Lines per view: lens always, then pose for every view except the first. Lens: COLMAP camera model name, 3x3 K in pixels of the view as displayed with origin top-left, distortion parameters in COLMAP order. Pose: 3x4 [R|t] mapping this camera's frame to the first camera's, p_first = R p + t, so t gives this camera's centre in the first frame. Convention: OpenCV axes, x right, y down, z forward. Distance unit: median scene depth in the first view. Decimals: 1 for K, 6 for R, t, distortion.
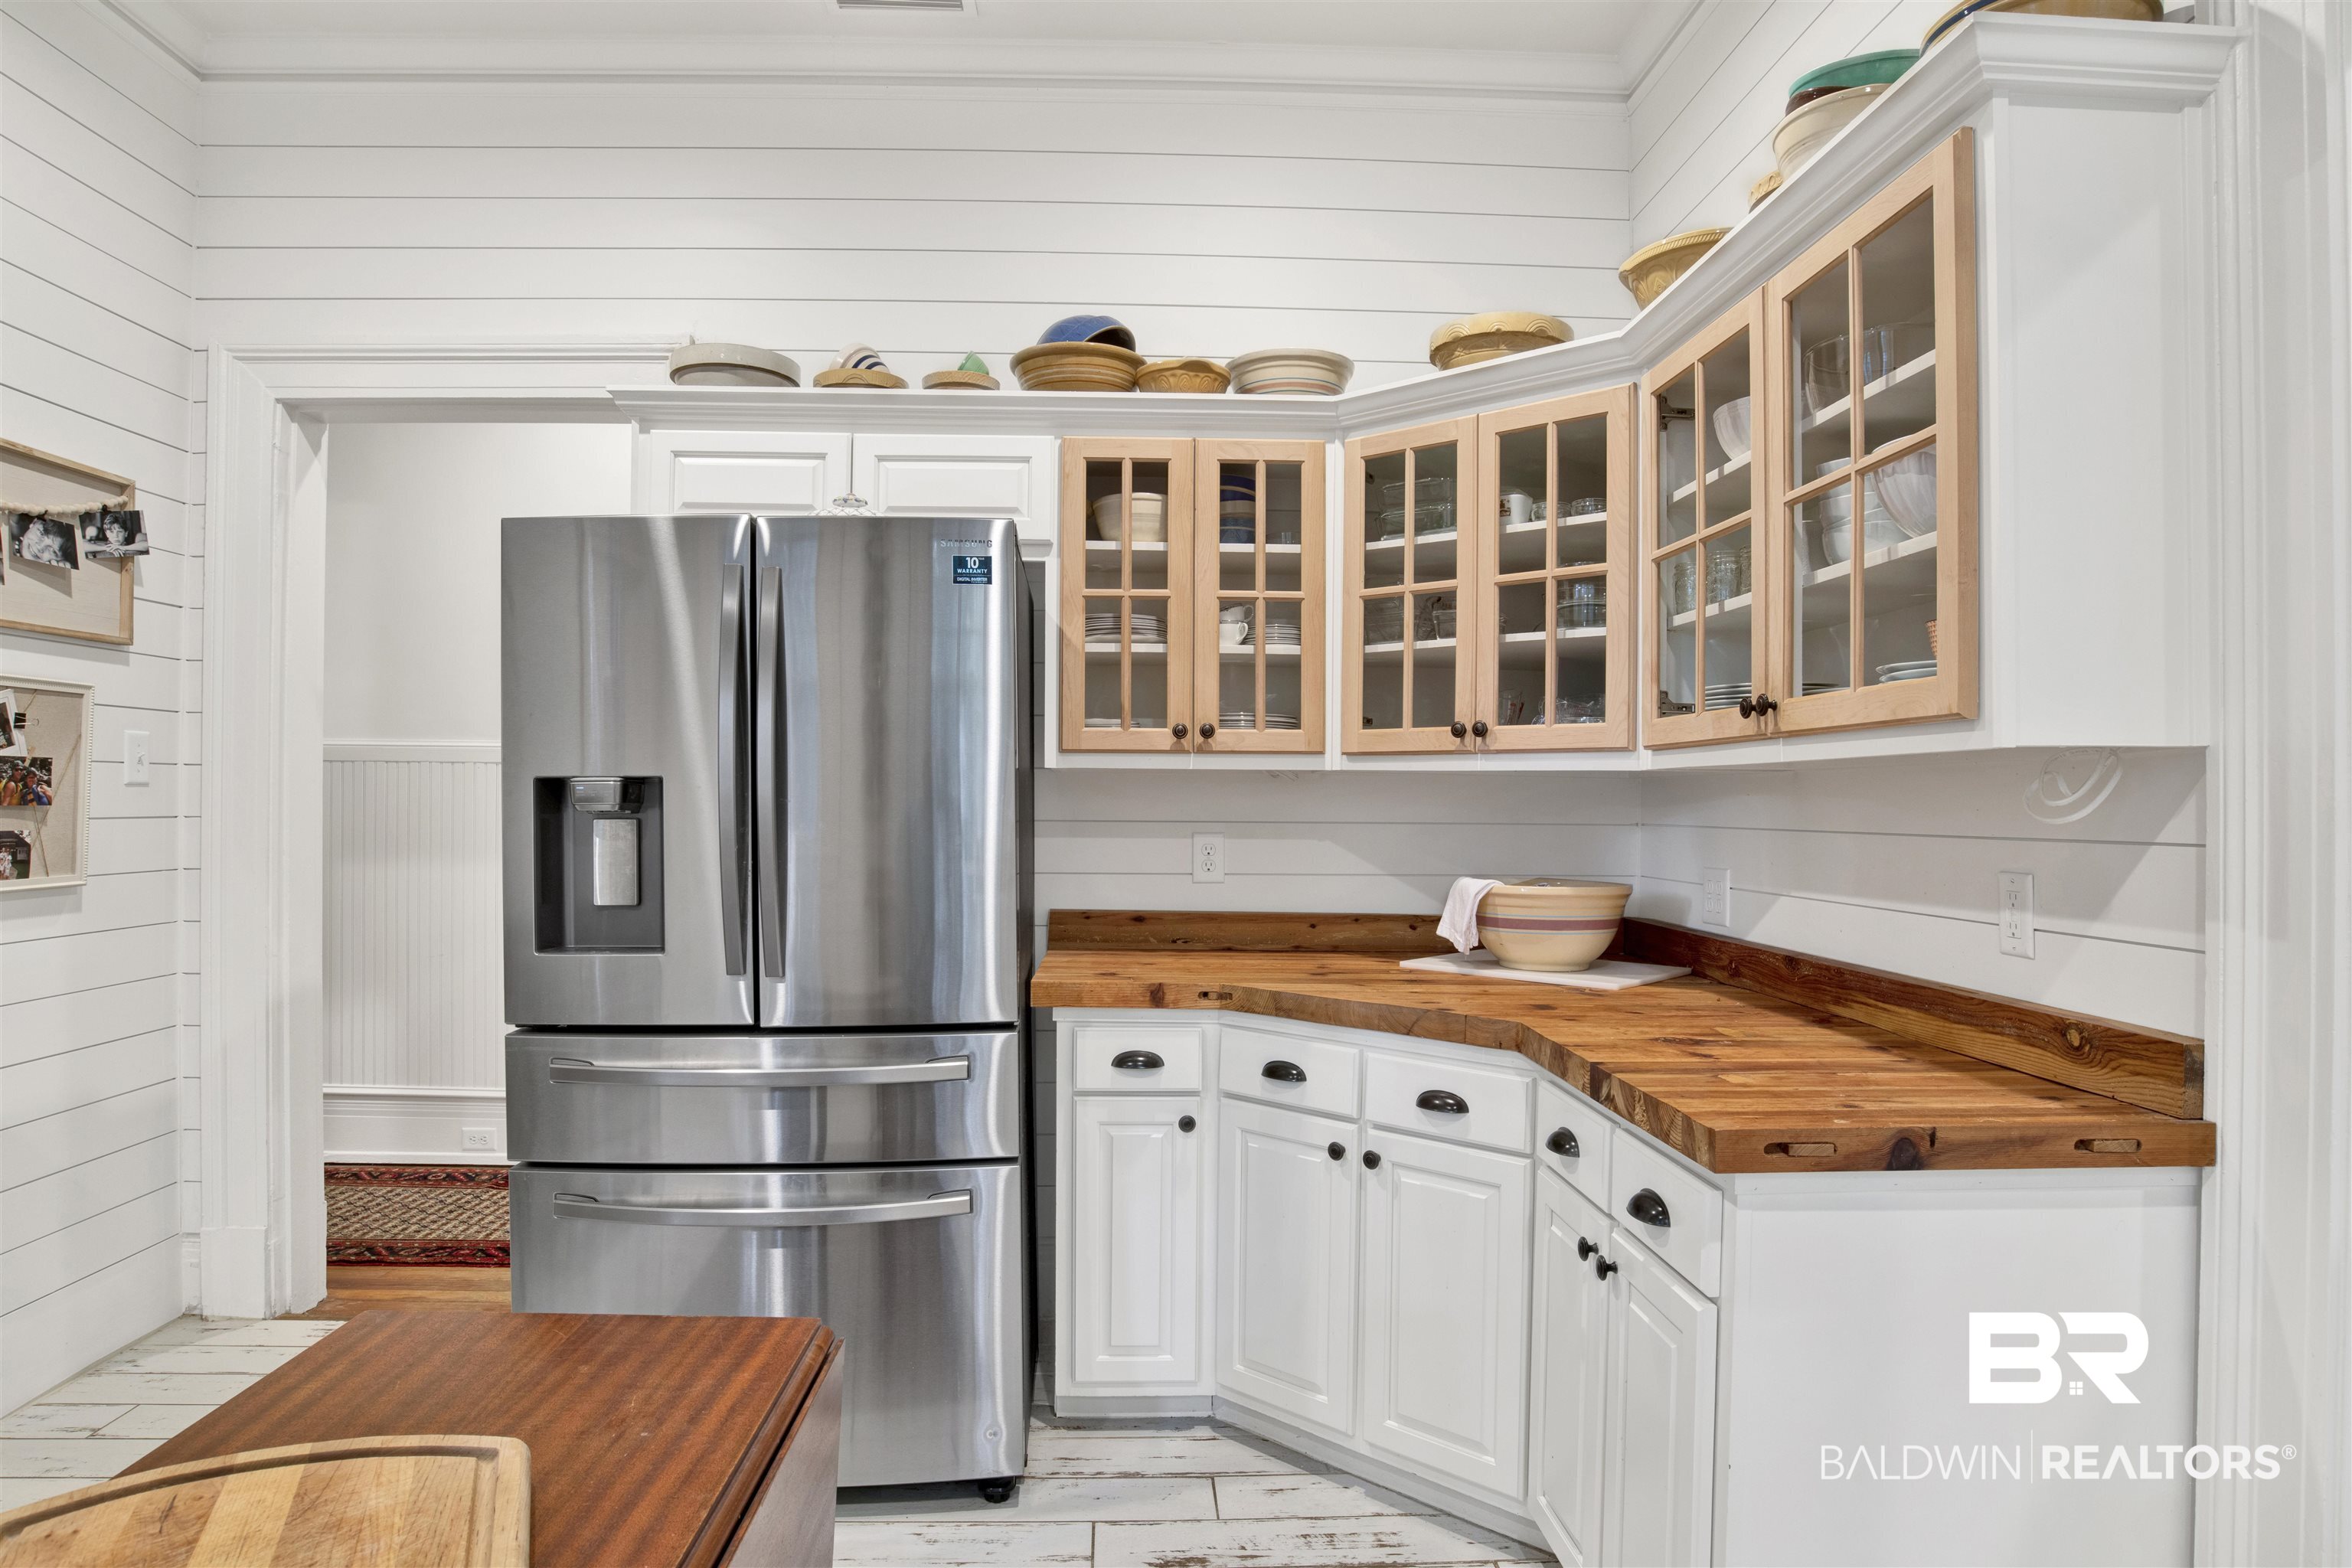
lens RADIAL K [[1377.9, 0, 1185.2], [0, 1377.9, 807.1], [0, 0, 1]] dist [-0.053784, 0.026121]
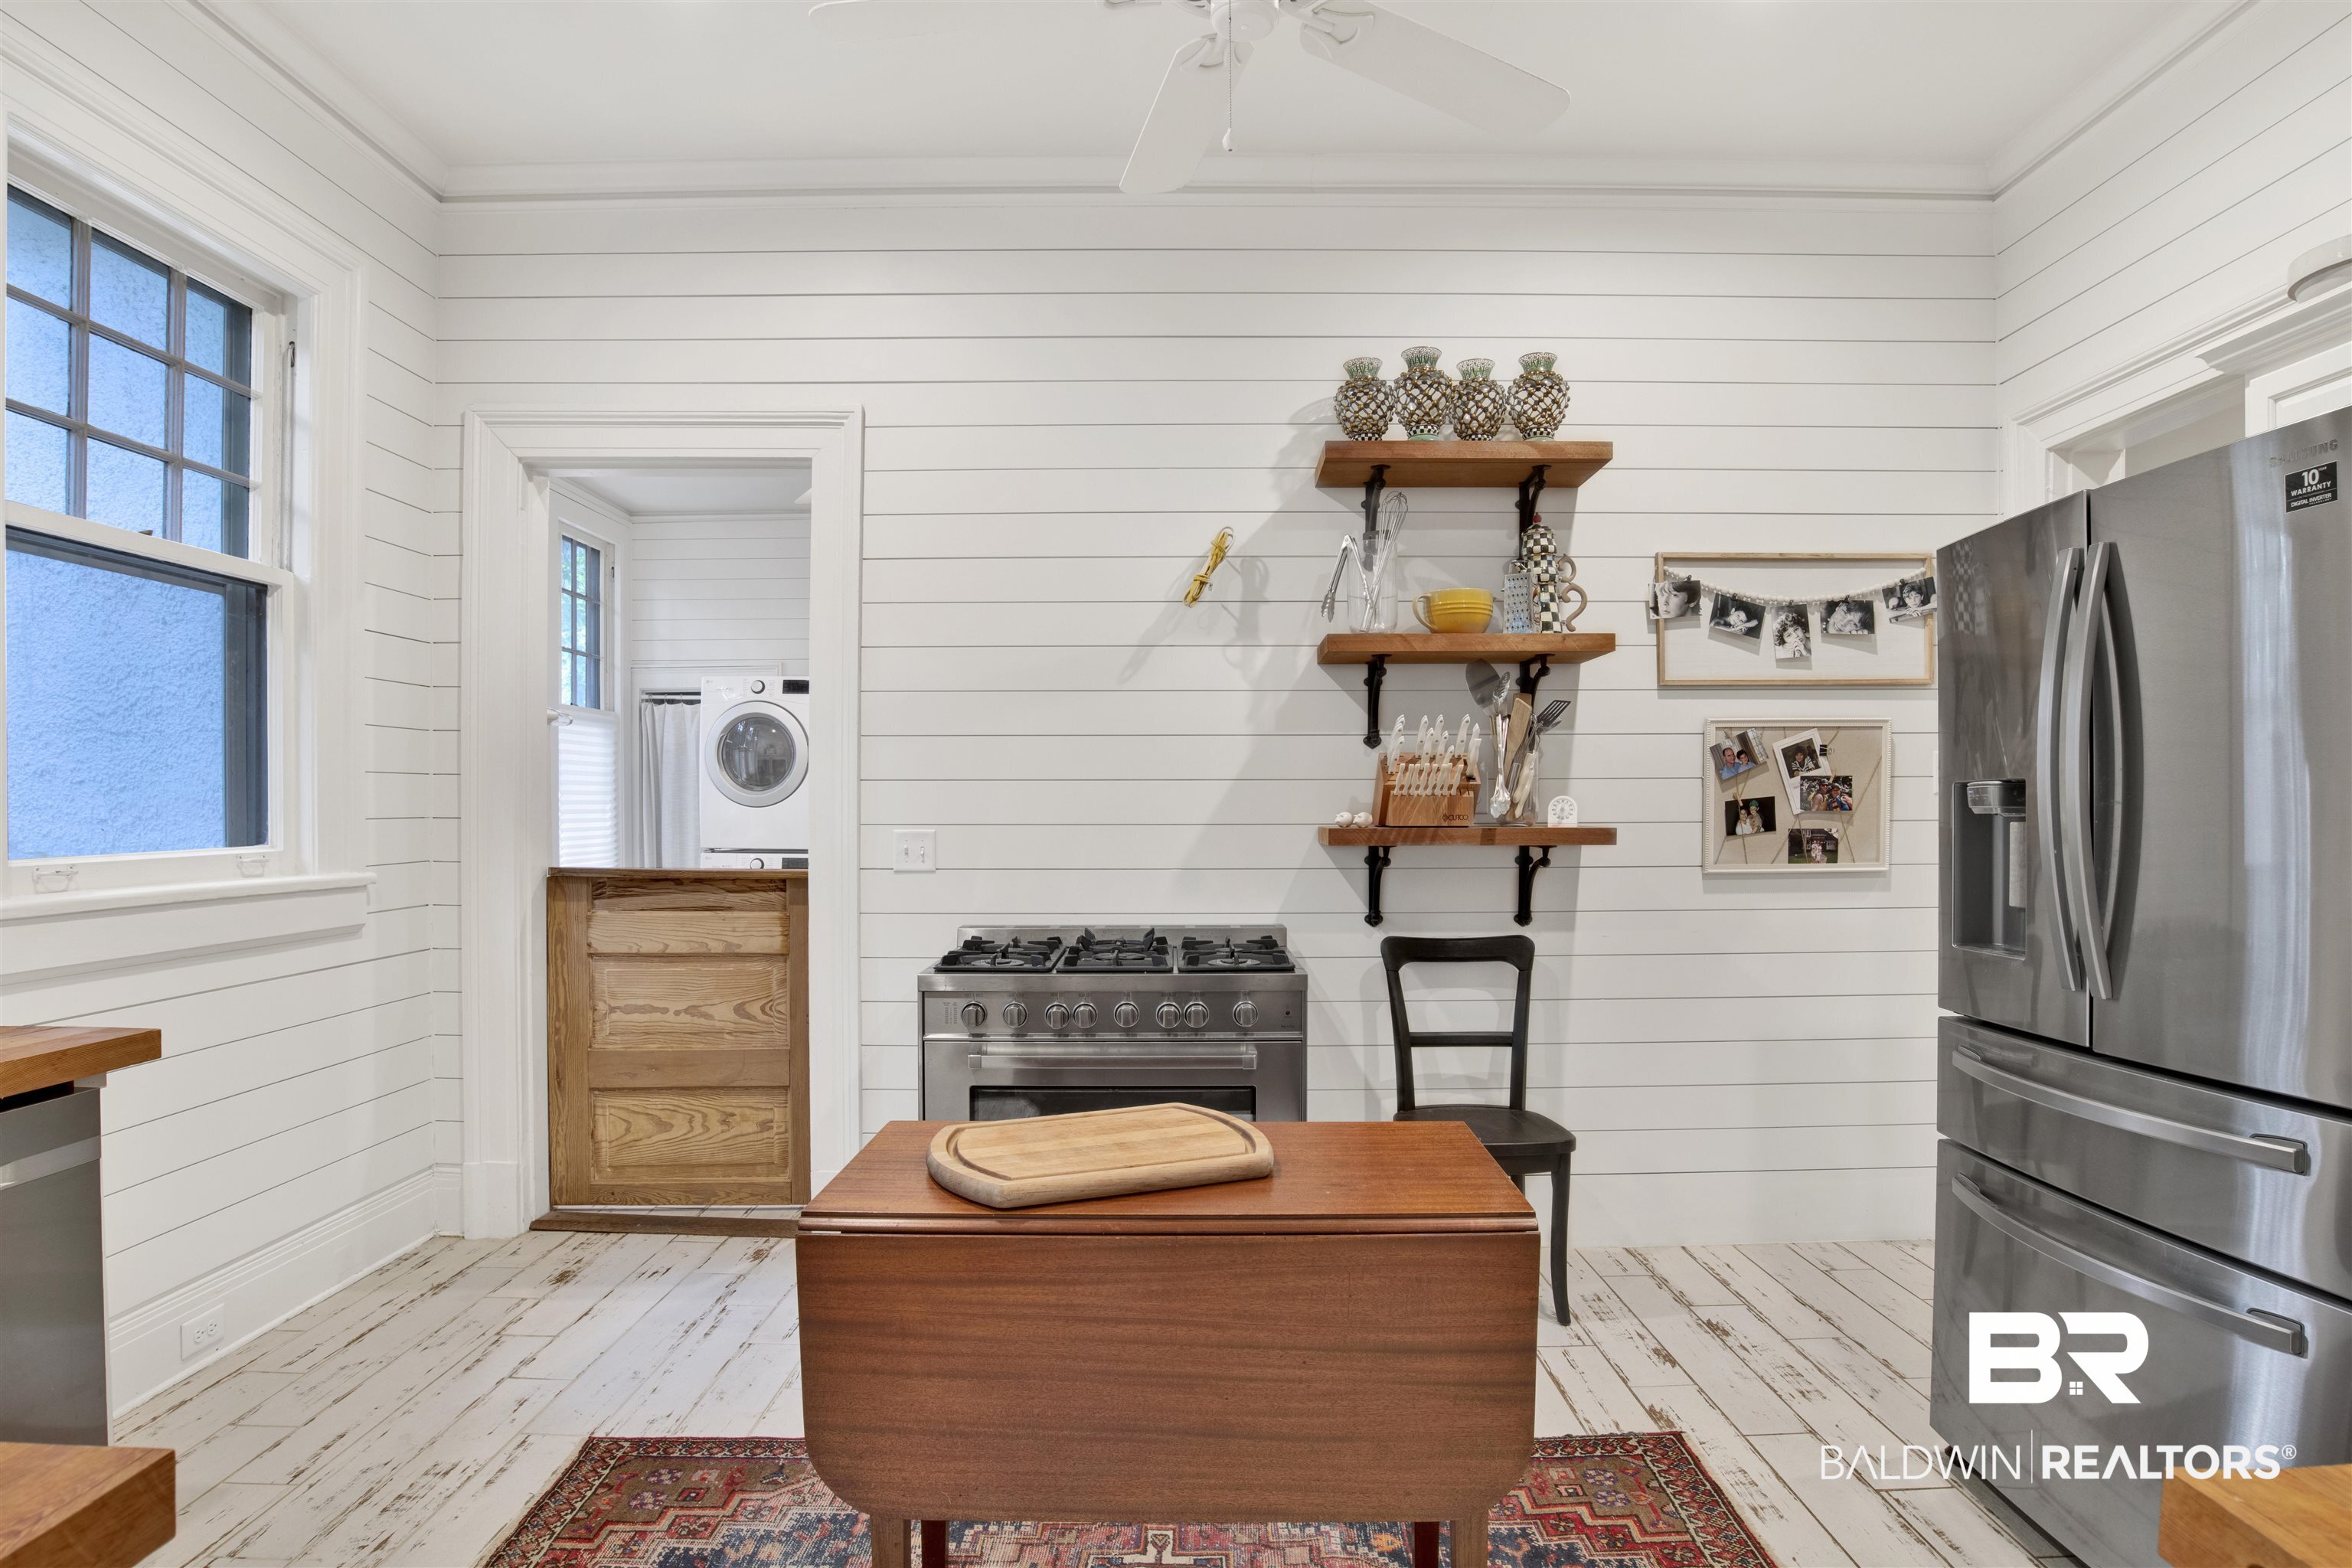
lens RADIAL K [[1298.7, 0, 1182.9], [0, 1298.7, 820.9], [0, 0, 1]] dist [-0.023689, 0.000149]
pose [[-0.056351, 0.006986, -0.998387, 0.425281], [-0.002349, 0.999972, 0.007129, 0.001223], [0.998408, 0.002747, -0.056333, 0.335312]]
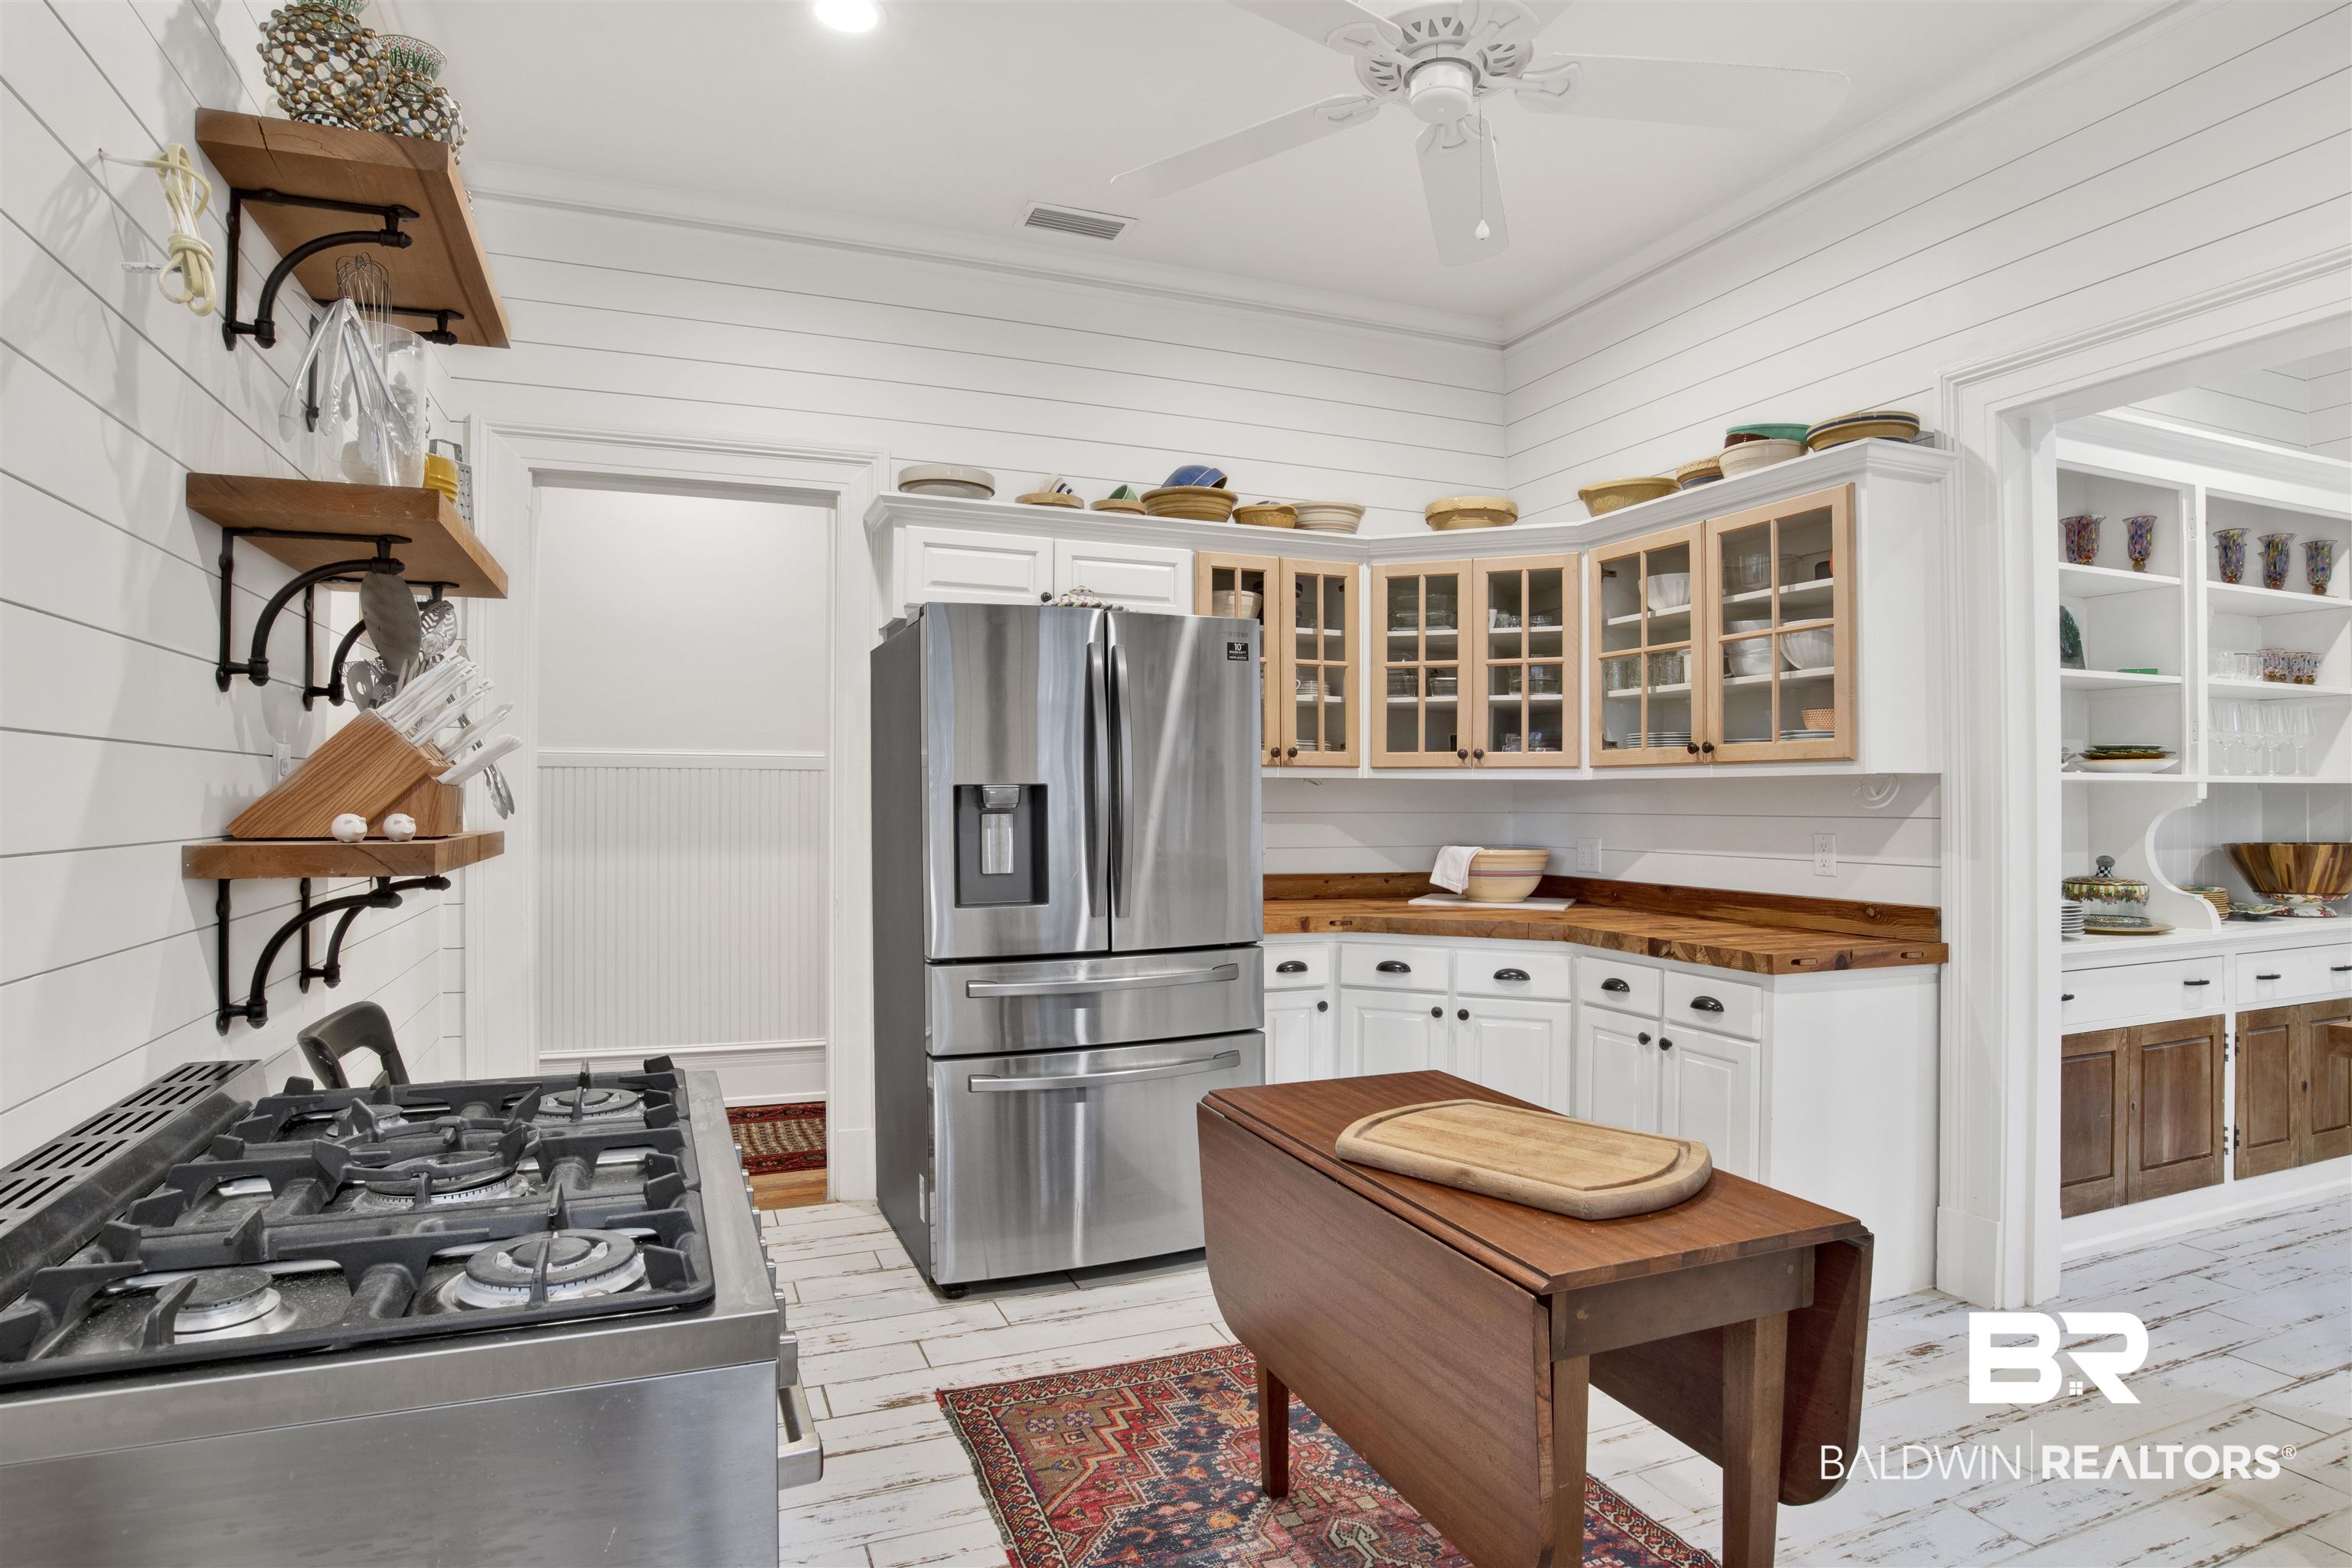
lens RADIAL K [[1244.3, 0, 1177.5], [0, 1244.3, 798.2], [0, 0, 1]] dist [-0.060452, 0.031214]
pose [[0.949238, -0.003938, 0.314534, -0.604976], [0.004631, 0.999988, -0.001455, -0.003897], [-0.314524, 0.002838, 0.949245, -0.288535]]
